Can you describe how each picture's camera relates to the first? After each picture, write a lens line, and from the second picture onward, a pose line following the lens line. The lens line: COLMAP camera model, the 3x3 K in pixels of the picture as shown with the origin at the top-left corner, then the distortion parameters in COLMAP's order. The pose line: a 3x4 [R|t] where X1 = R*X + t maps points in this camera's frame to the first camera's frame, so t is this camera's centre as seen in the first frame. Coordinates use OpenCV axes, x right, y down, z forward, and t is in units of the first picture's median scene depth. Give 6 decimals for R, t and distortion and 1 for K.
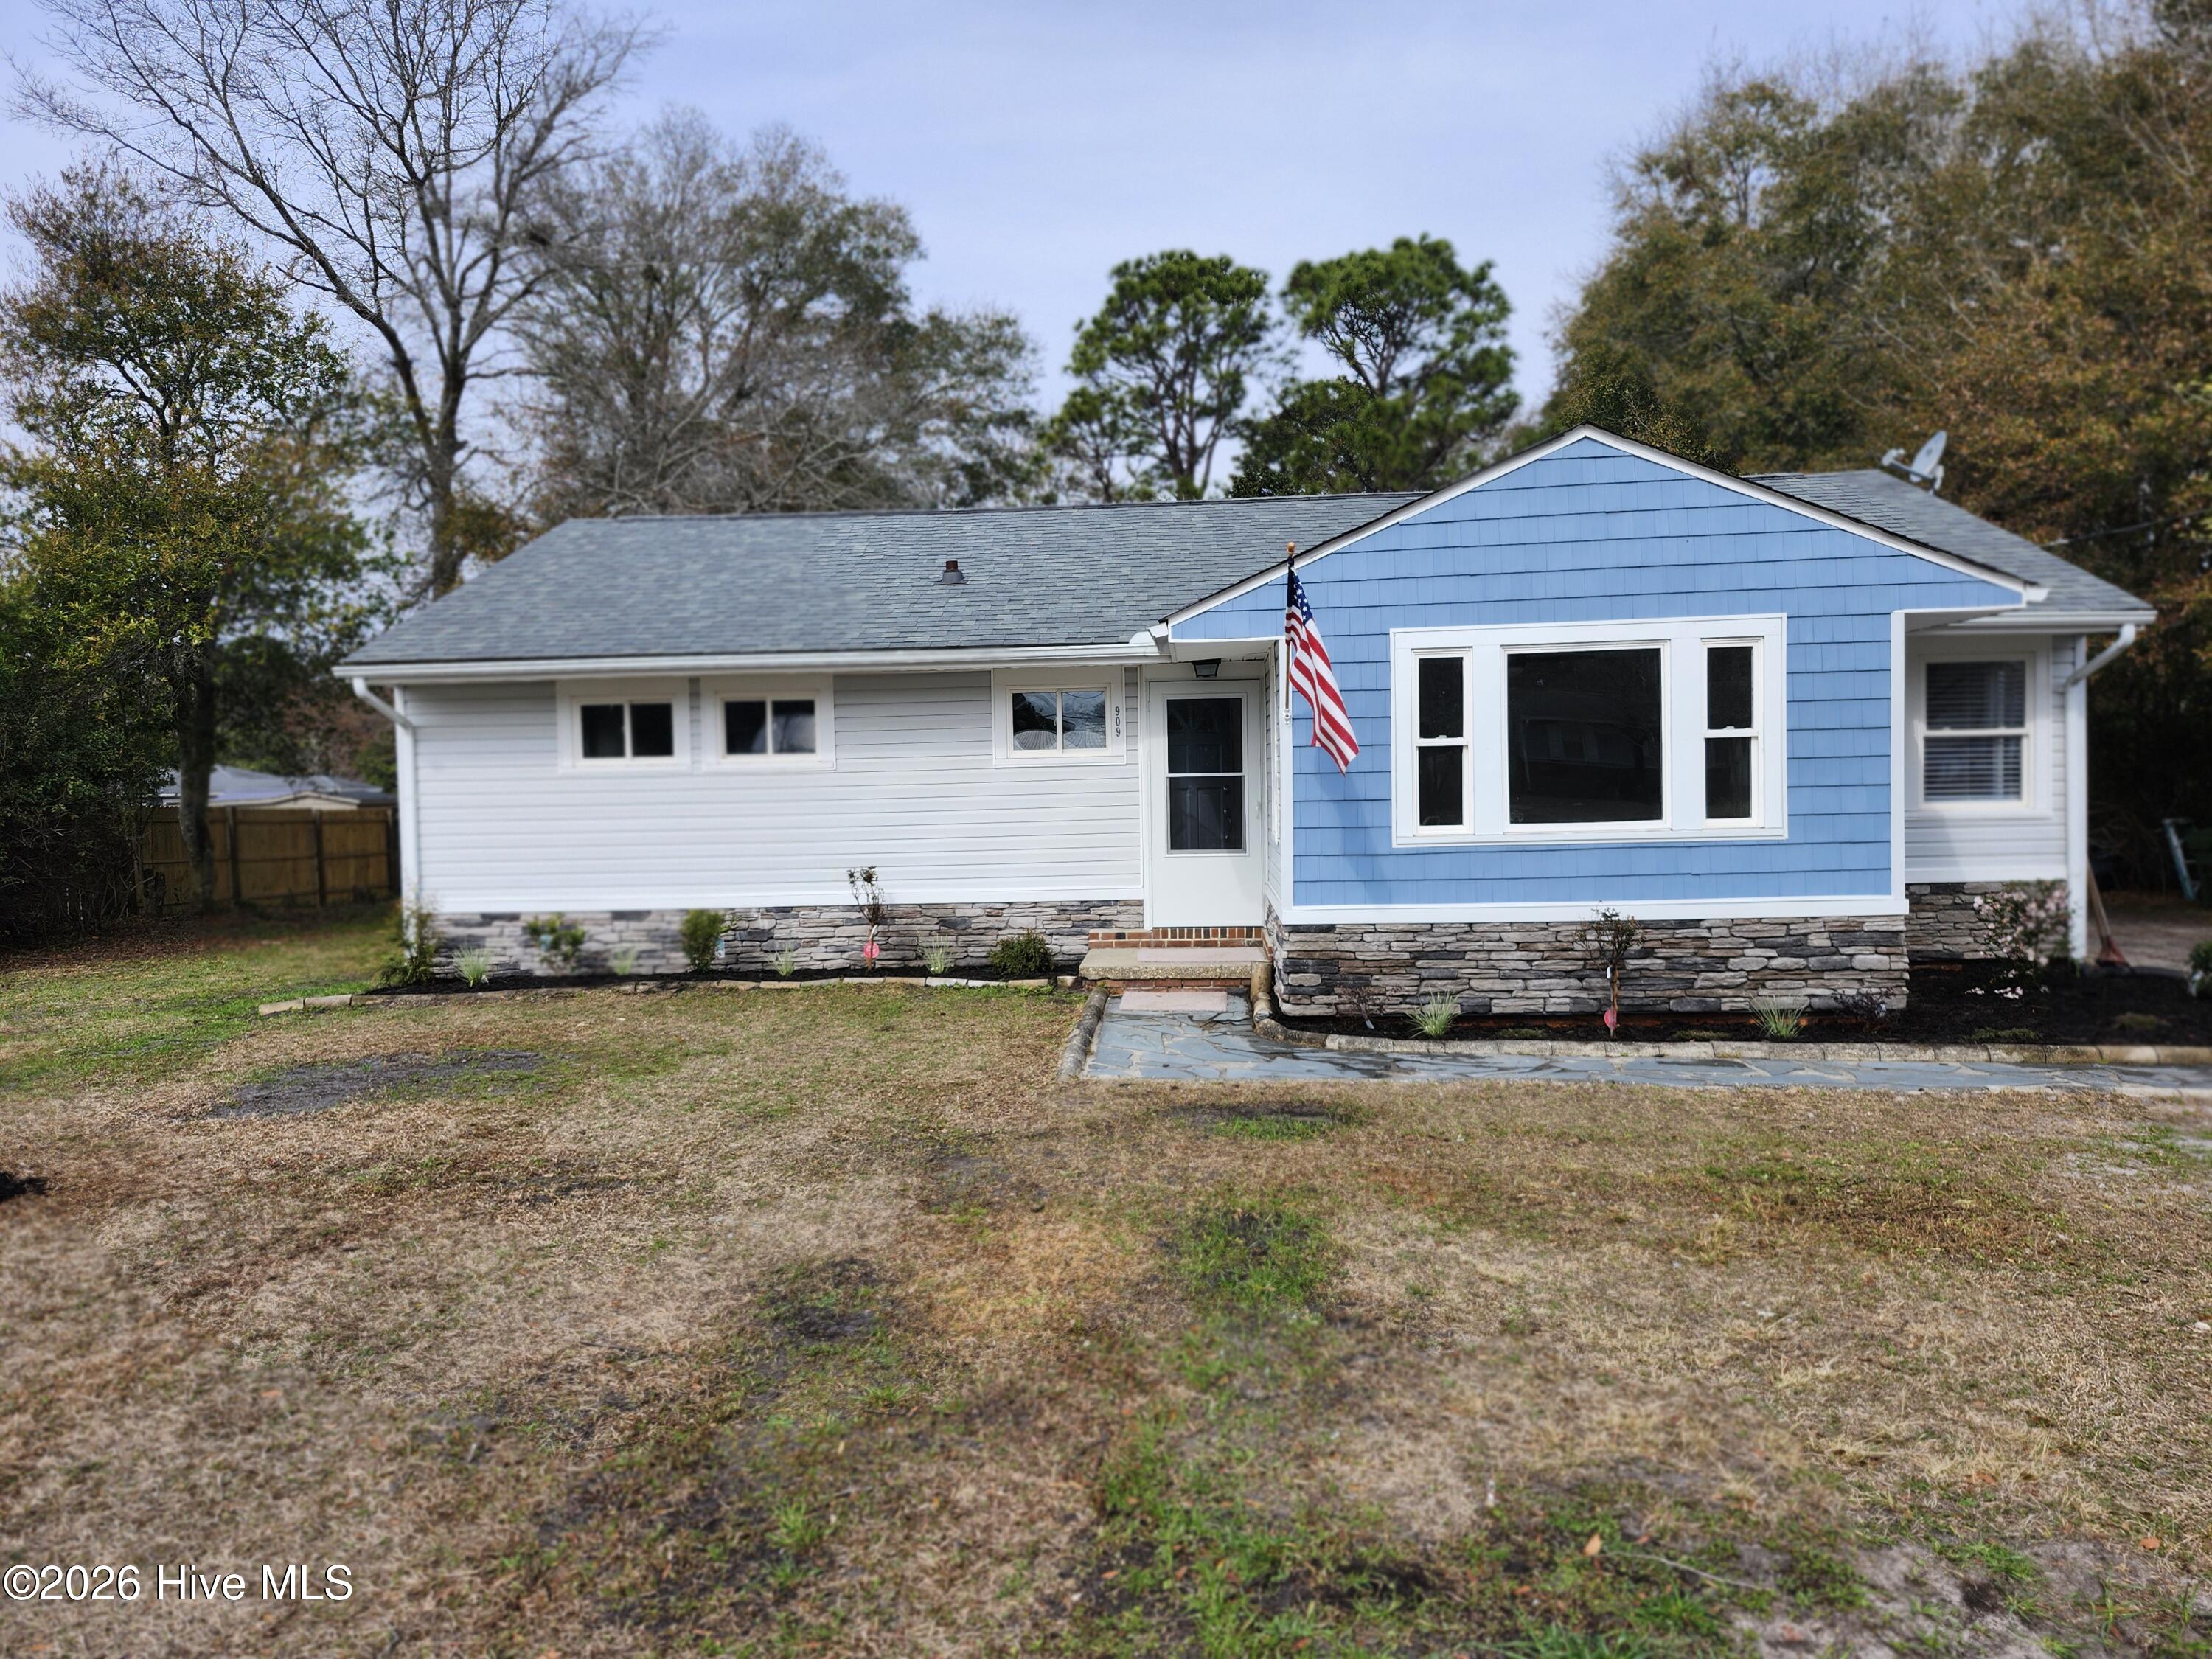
lens RADIAL K [[1573.3, 0, 1108.0], [0, 1573.3, 857.2], [0, 0, 1]] dist [0.002467, -0.036740]
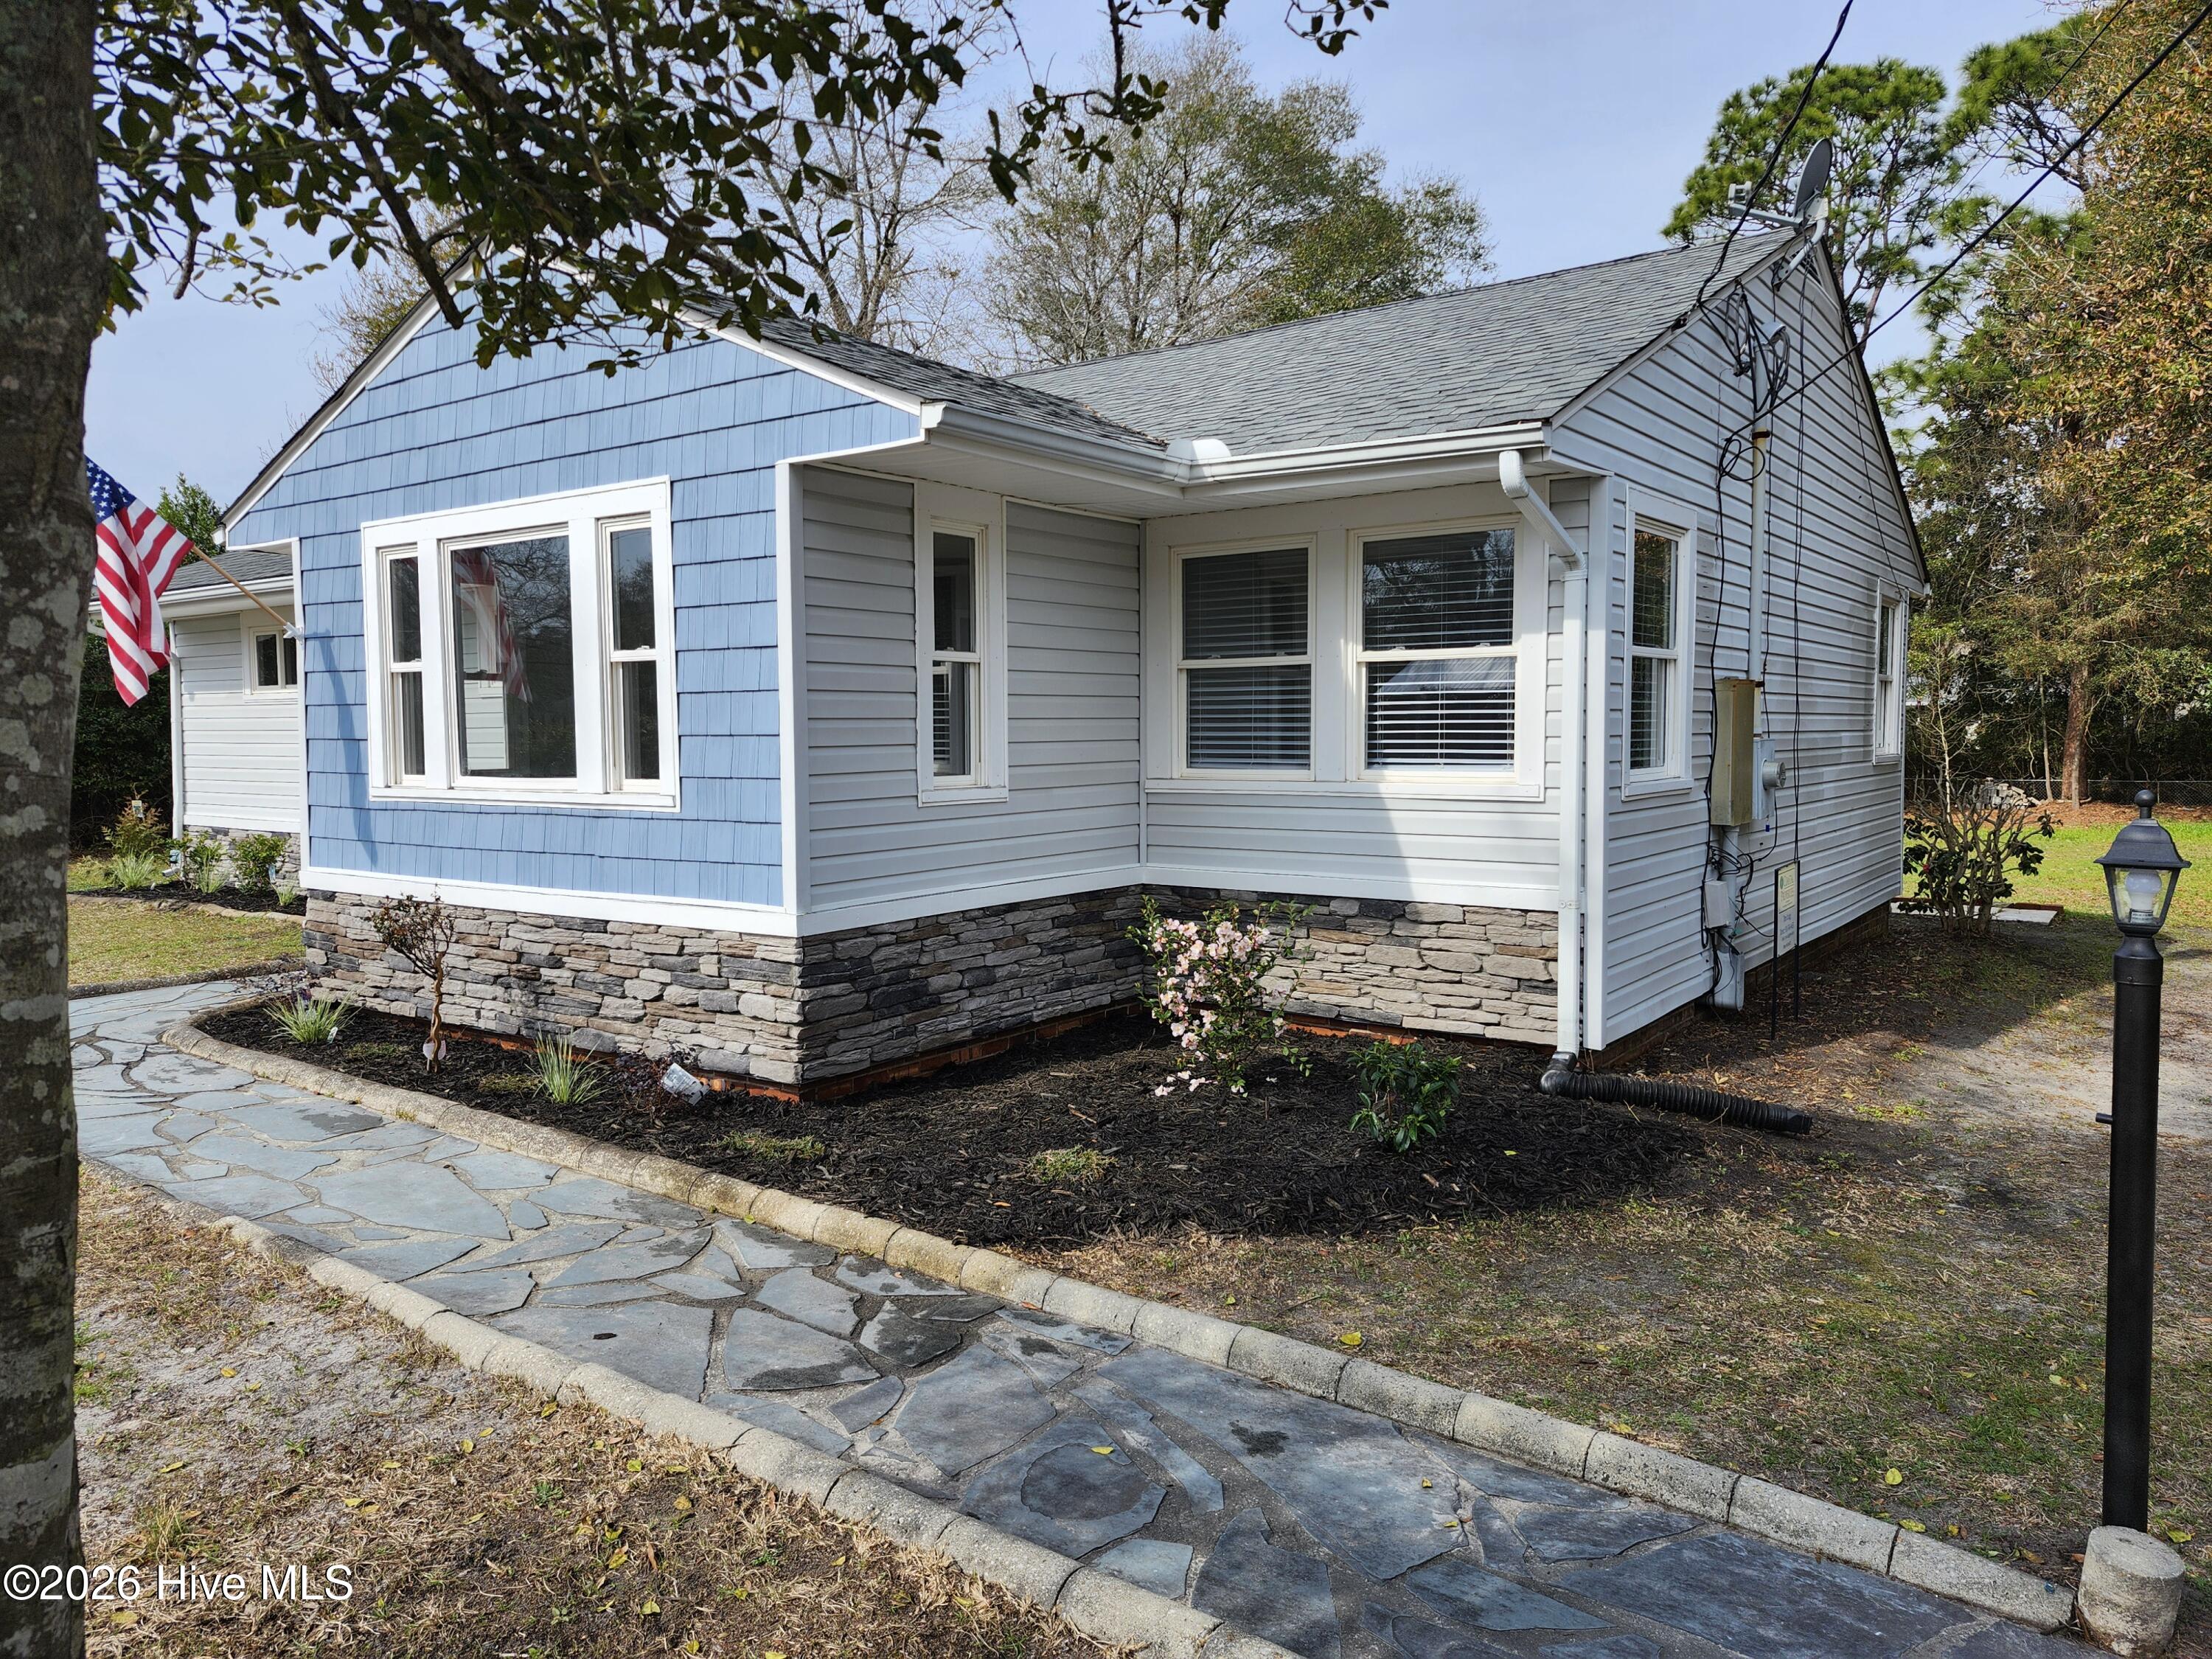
lens RADIAL K [[1584.9, 0, 1106.0], [0, 1584.9, 829.5], [0, 0, 1]] dist [0.049430, -0.001482]
pose [[0.872115, 0.051554, -0.486577, 0.916143], [-0.038341, 0.998576, 0.037081, -0.036339], [0.487796, -0.013683, 0.872851, 0.484632]]
